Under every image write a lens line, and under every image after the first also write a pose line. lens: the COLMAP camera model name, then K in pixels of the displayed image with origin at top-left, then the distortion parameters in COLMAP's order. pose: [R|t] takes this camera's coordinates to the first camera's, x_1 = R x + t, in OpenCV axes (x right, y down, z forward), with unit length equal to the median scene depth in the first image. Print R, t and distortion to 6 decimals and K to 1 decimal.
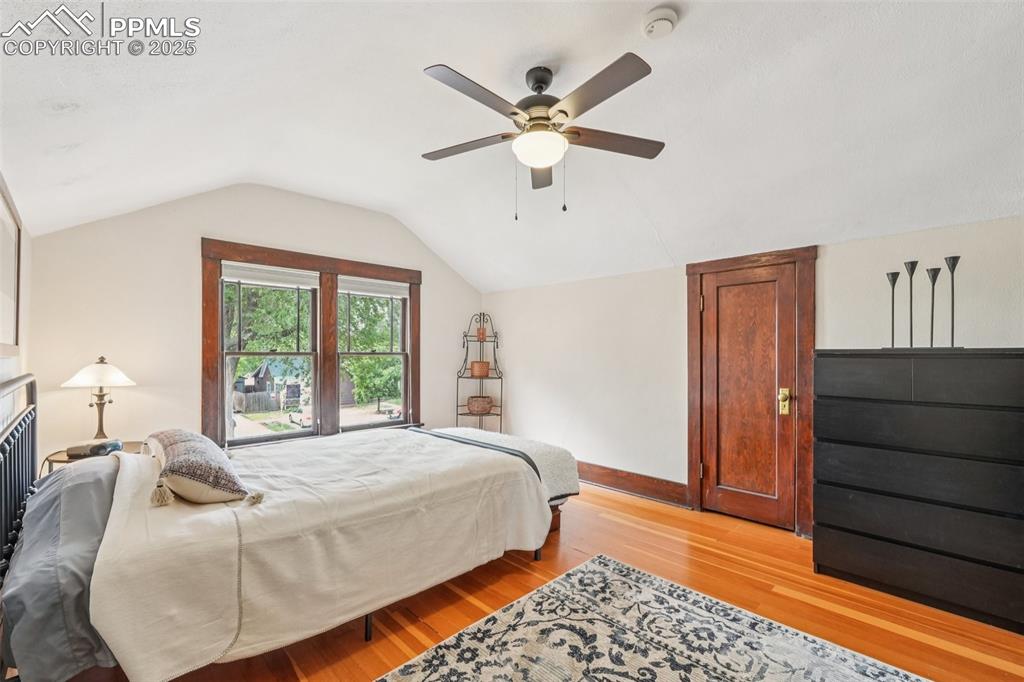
lens RADIAL K [[439.5, 0, 514.6], [0, 439.5, 348.7], [0, 0, 1]] dist [-0.002331, 0.000345]
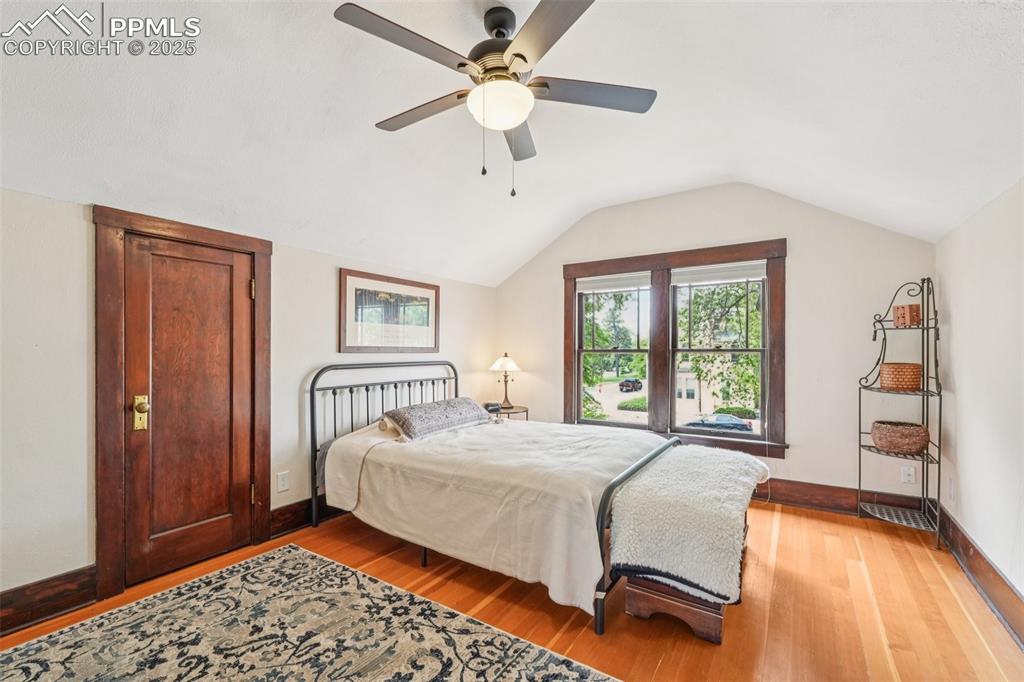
lens RADIAL K [[439.5, 0, 514.8], [0, 439.5, 348.9], [0, 0, 1]] dist [-0.002331, 0.000345]
pose [[0.212188, -0.005460, -0.977214, 0.881664], [0.012972, 0.999912, -0.002770, 0.011365], [0.977143, -0.012088, 0.212241, 0.853149]]
